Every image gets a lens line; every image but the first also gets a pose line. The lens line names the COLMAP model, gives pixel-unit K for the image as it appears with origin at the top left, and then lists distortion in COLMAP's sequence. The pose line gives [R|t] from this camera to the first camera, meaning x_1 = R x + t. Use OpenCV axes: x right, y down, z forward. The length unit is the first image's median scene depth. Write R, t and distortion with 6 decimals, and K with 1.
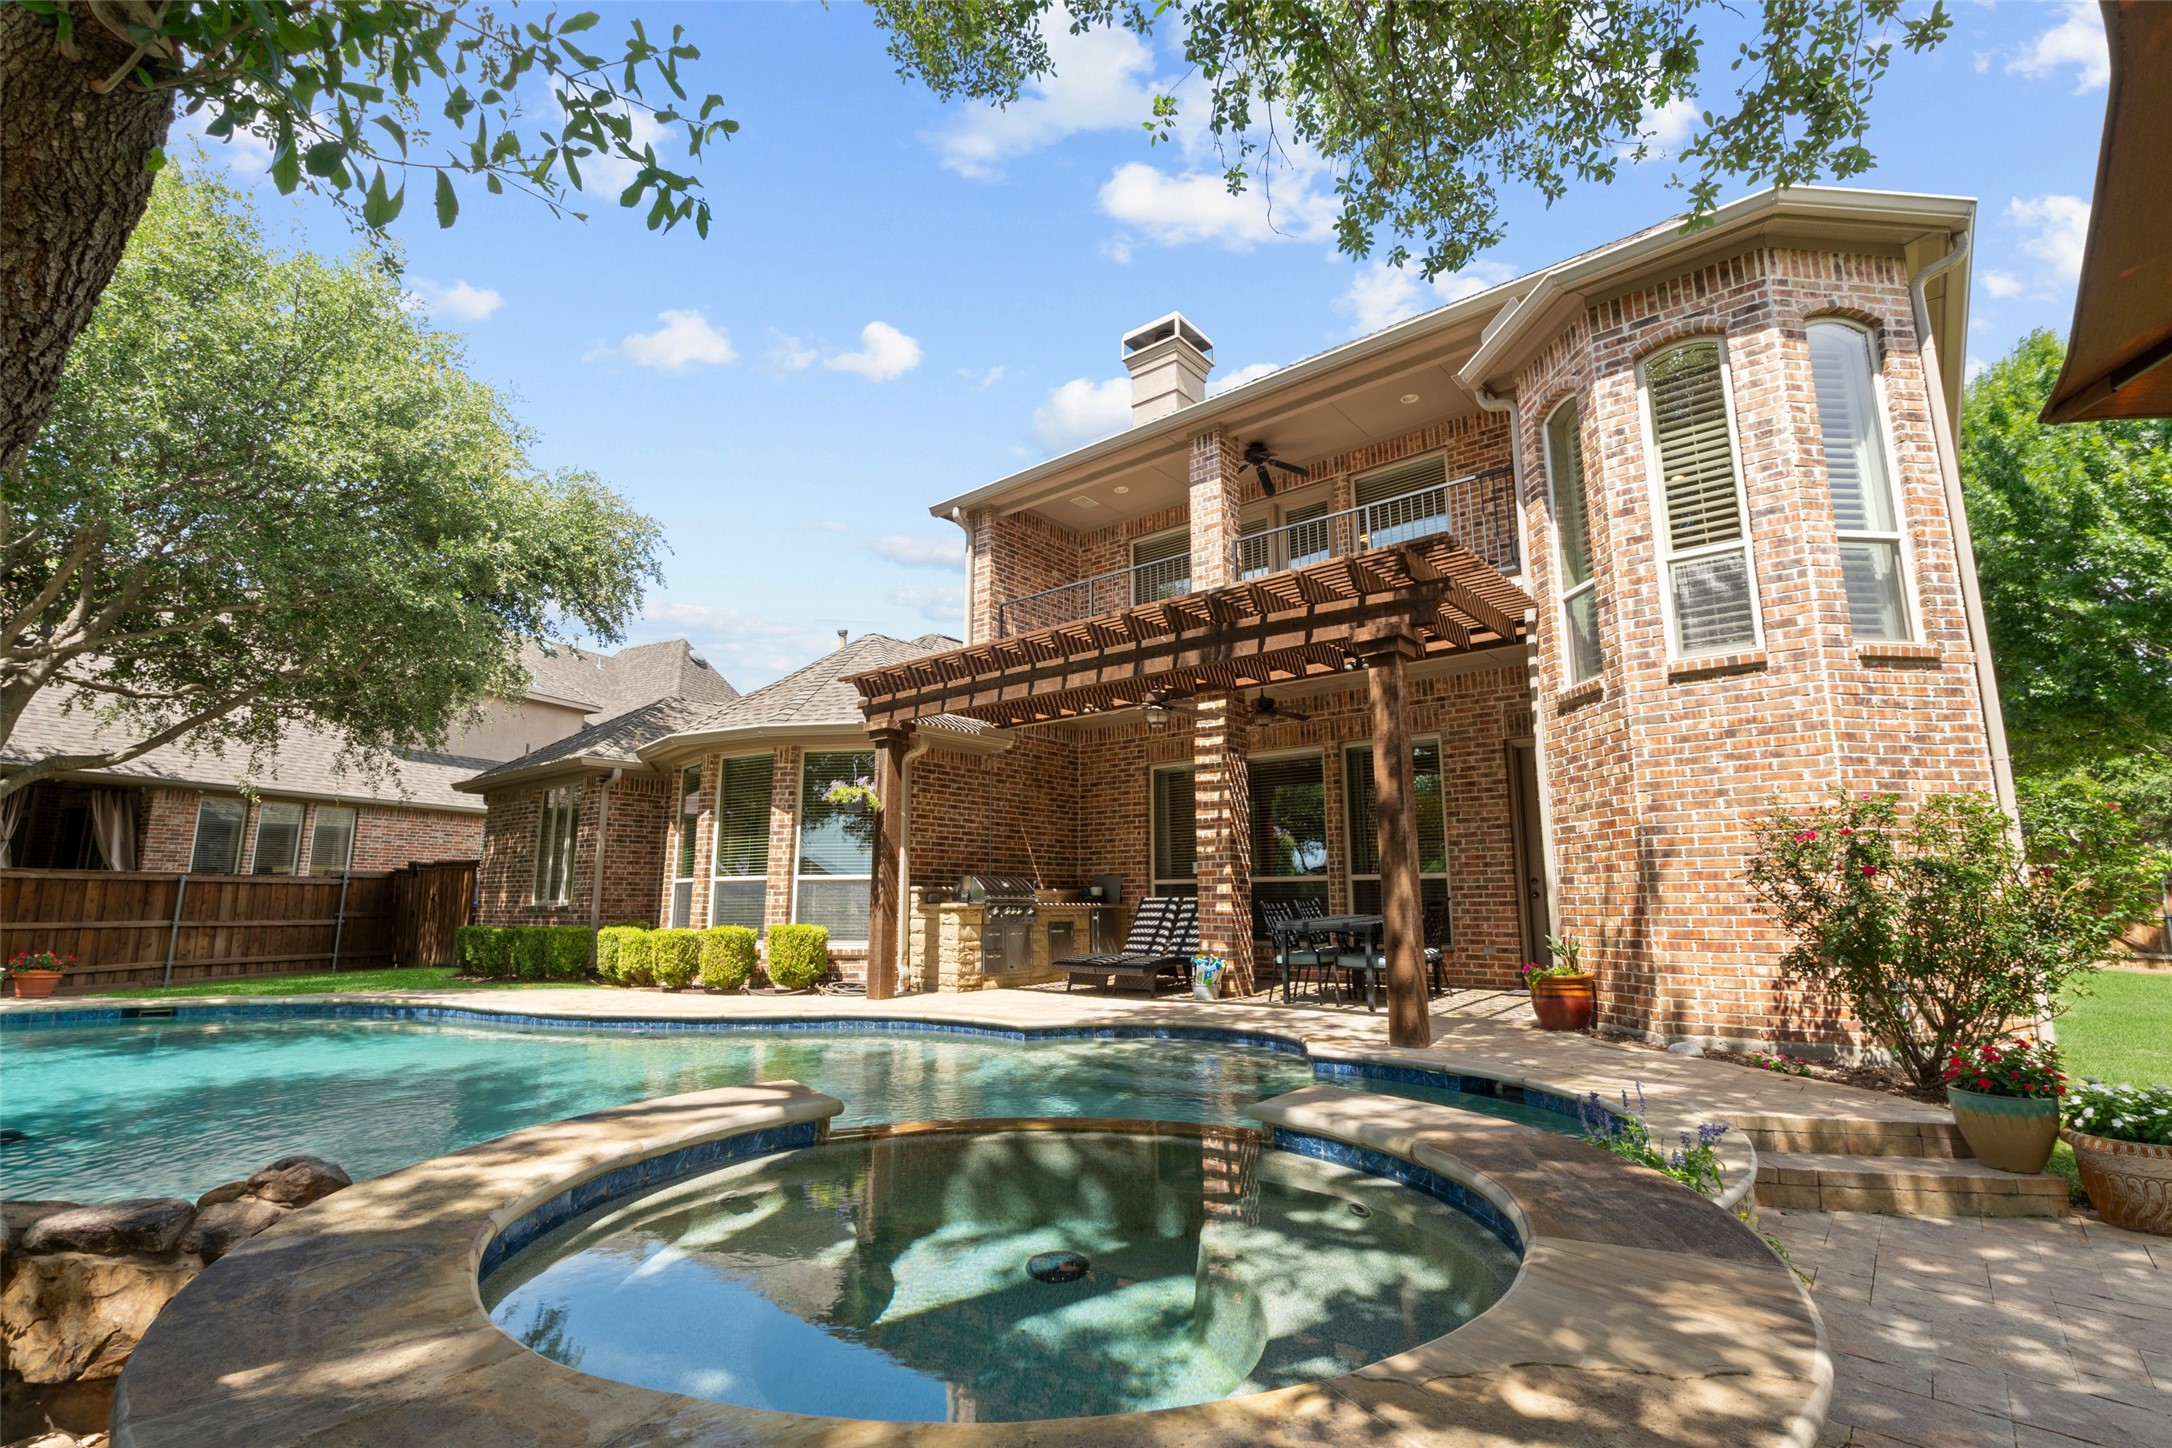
lens RADIAL K [[1018.6, 0, 1098.8], [0, 1018.6, 721.6], [0, 0, 1]] dist [-0.006149, 0.000674]
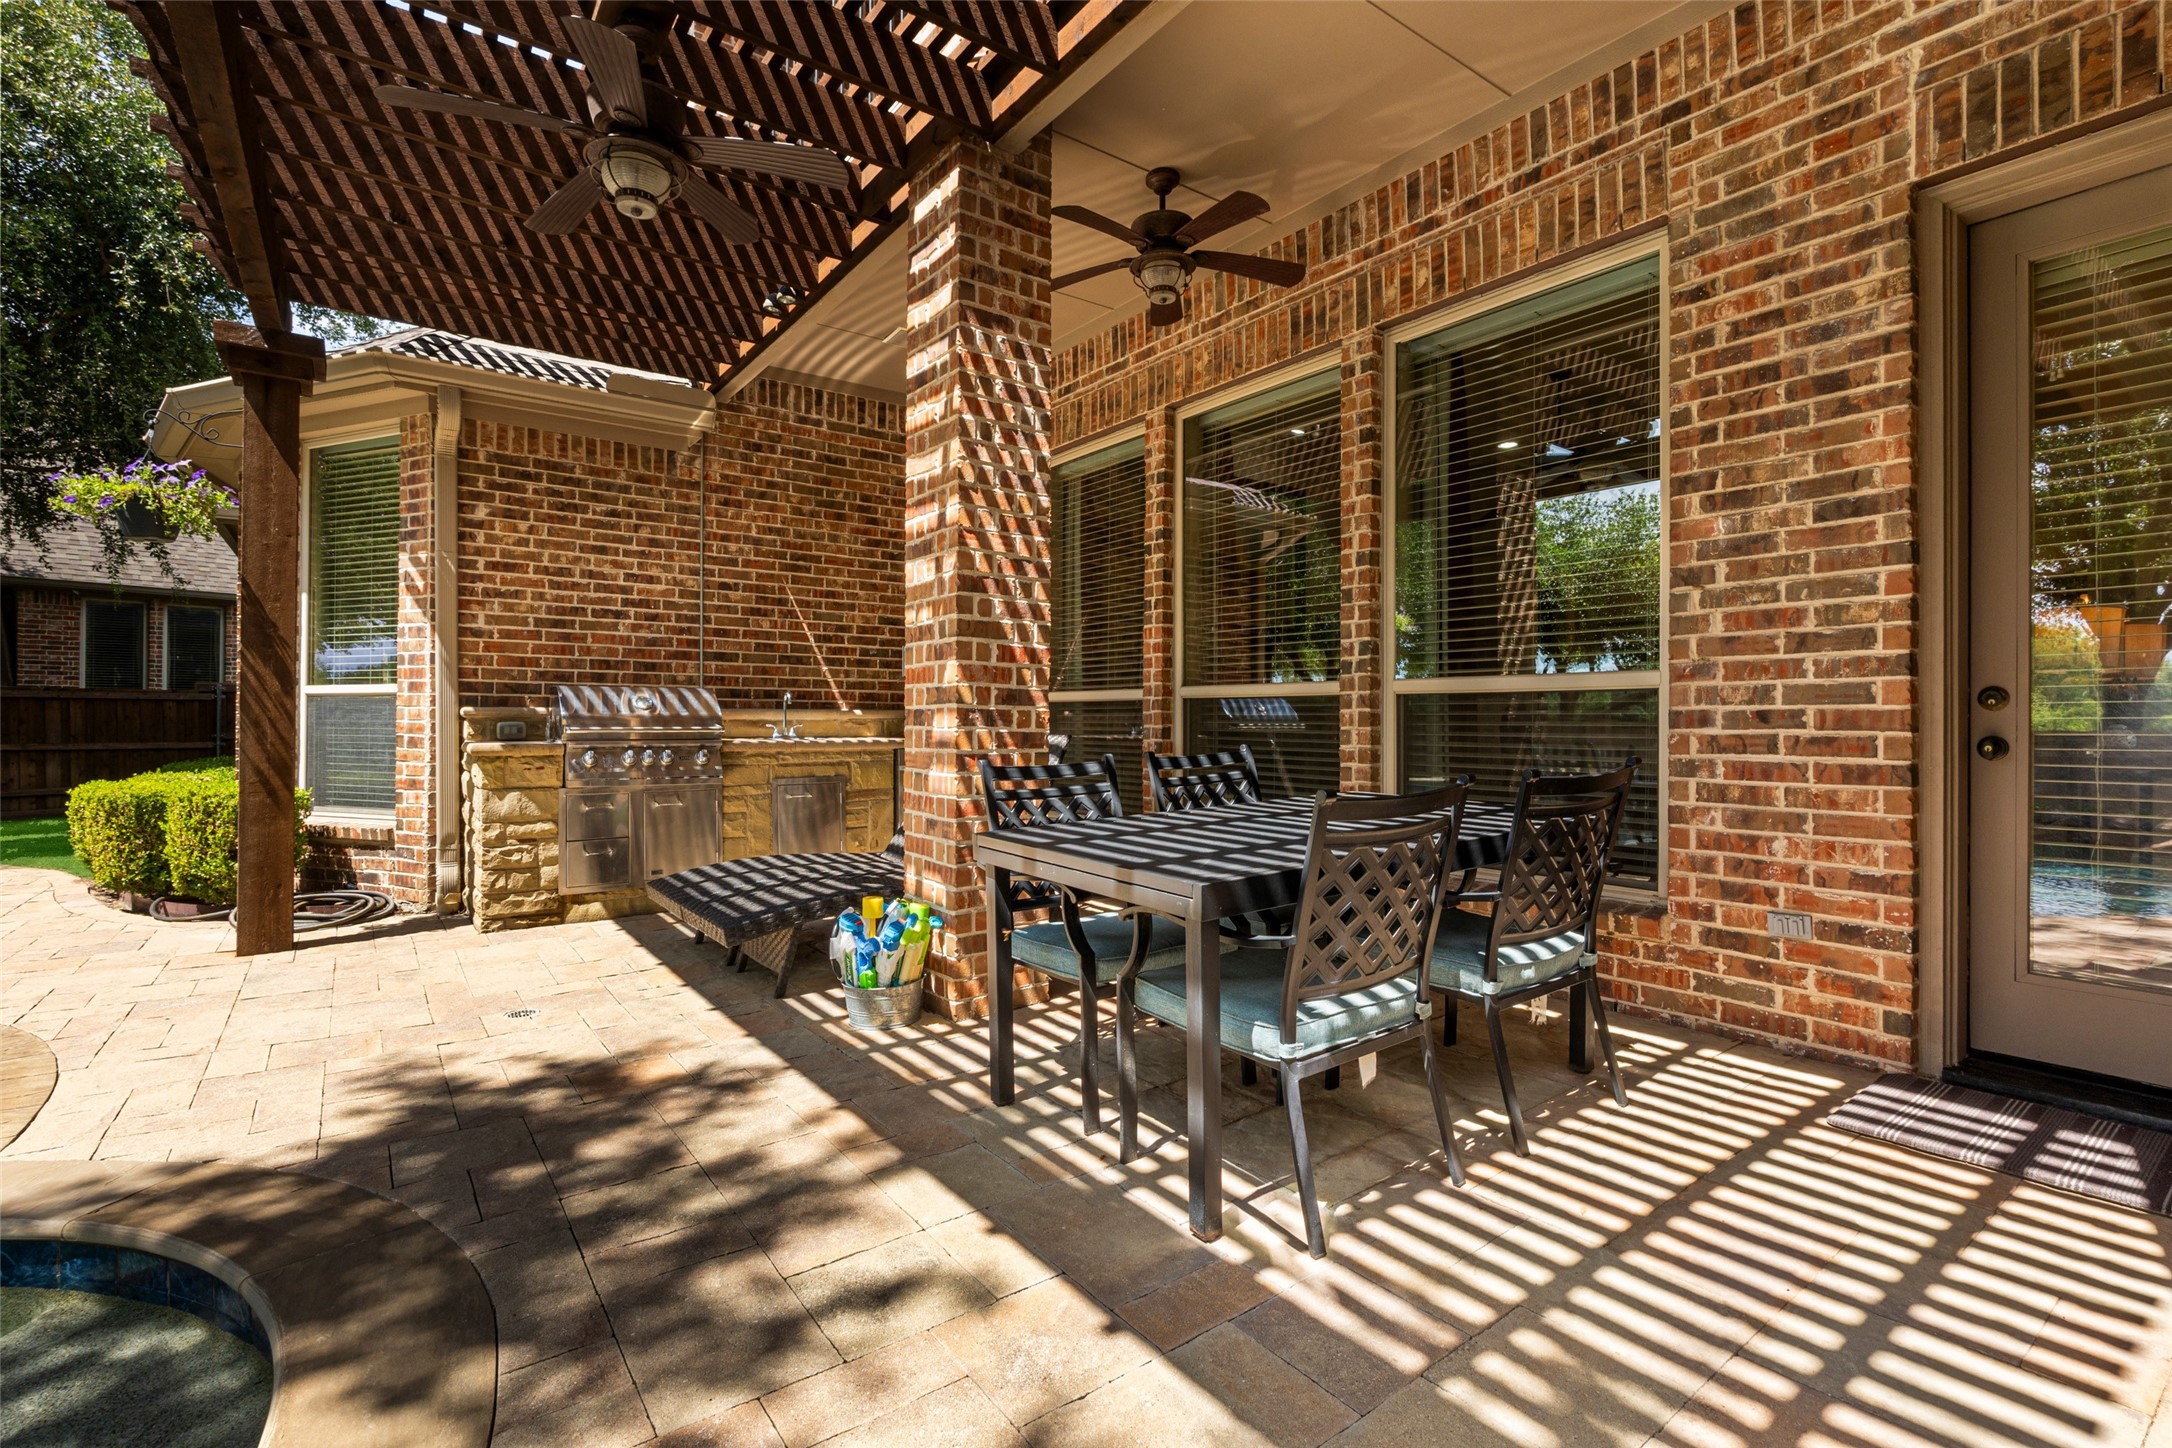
lens RADIAL K [[1018.6, 0, 1077.7], [0, 1018.6, 720.8], [0, 0, 1]] dist [-0.006149, 0.000674]
pose [[0.966067, 0.004758, -0.258249, 0.249368], [0.043228, 0.982750, 0.179818, 0.098683], [0.254649, -0.184879, 0.949196, 0.649823]]
